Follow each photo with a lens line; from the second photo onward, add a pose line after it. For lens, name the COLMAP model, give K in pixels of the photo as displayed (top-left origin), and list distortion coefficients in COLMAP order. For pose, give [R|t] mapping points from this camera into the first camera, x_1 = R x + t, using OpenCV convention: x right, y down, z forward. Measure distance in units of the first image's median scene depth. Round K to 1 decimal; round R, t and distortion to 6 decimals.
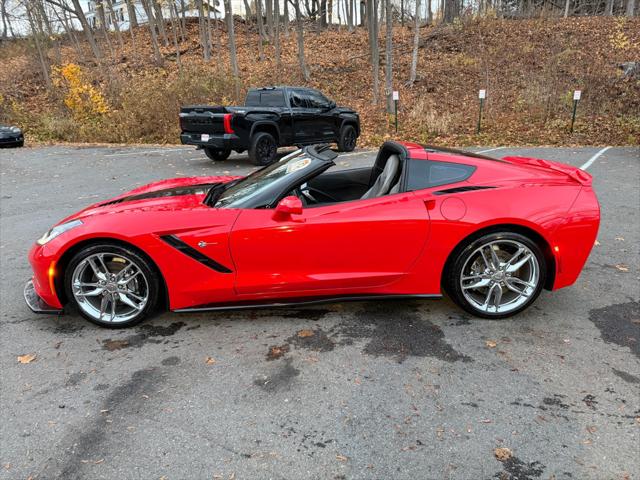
lens RADIAL K [[452.0, 0, 315.9], [0, 452.0, 245.3], [0, 0, 1]] dist [0.025259, -0.033766]
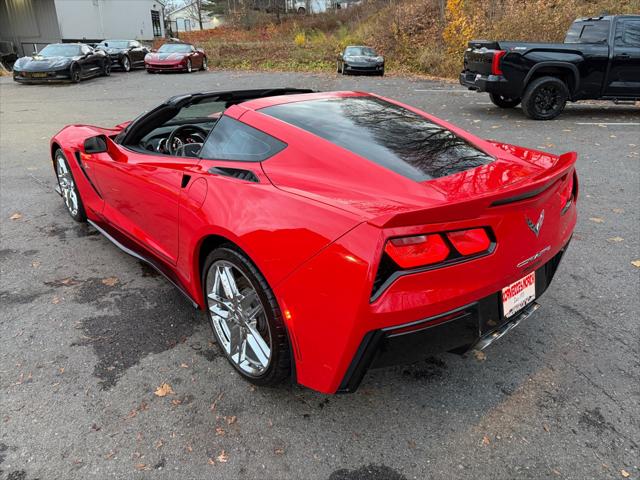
lens RADIAL K [[452.0, 0, 318.7], [0, 452.0, 241.4], [0, 0, 1]] dist [0.025259, -0.033766]
pose [[0.646855, 0.325854, -0.689491, 0.274716], [-0.242178, 0.945089, 0.219447, -0.062125], [0.723138, 0.025029, 0.690250, 0.196909]]
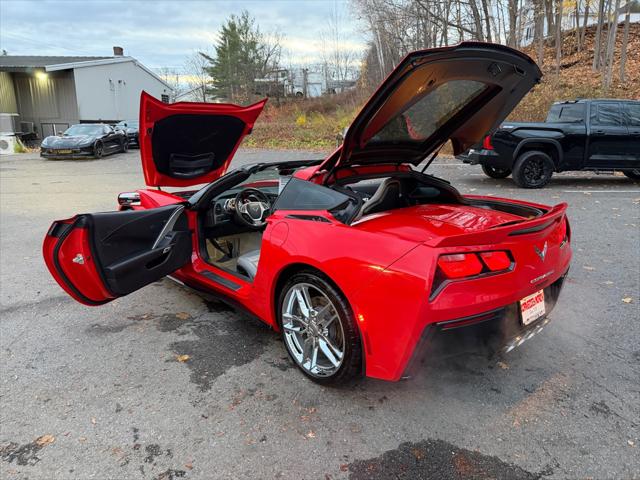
lens RADIAL K [[452.0, 0, 317.9], [0, 452.0, 237.7], [0, 0, 1]] dist [0.025259, -0.033766]
pose [[0.654421, 0.205563, -0.727652, 0.300131], [-0.237699, 0.969478, 0.060102, -0.043585], [0.717797, 0.133630, 0.683309, 0.132493]]
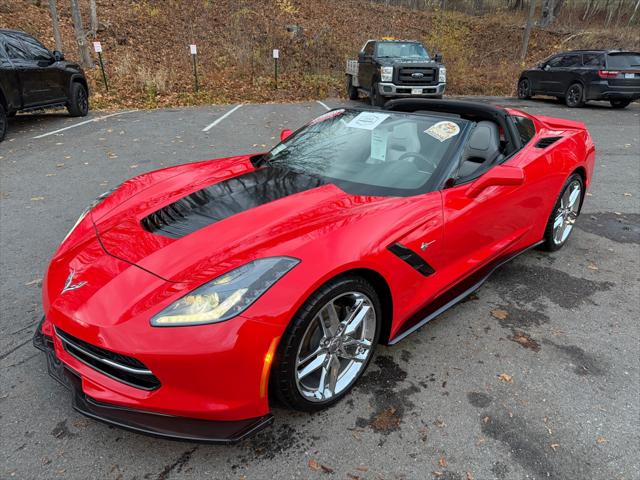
lens RADIAL K [[452.0, 0, 321.0], [0, 452.0, 240.9], [0, 0, 1]] dist [0.025259, -0.033766]
pose [[0.729508, -0.229526, 0.644310, -0.261184], [0.178413, 0.973257, 0.144704, -0.045906], [-0.660293, 0.009391, 0.750950, 0.163057]]
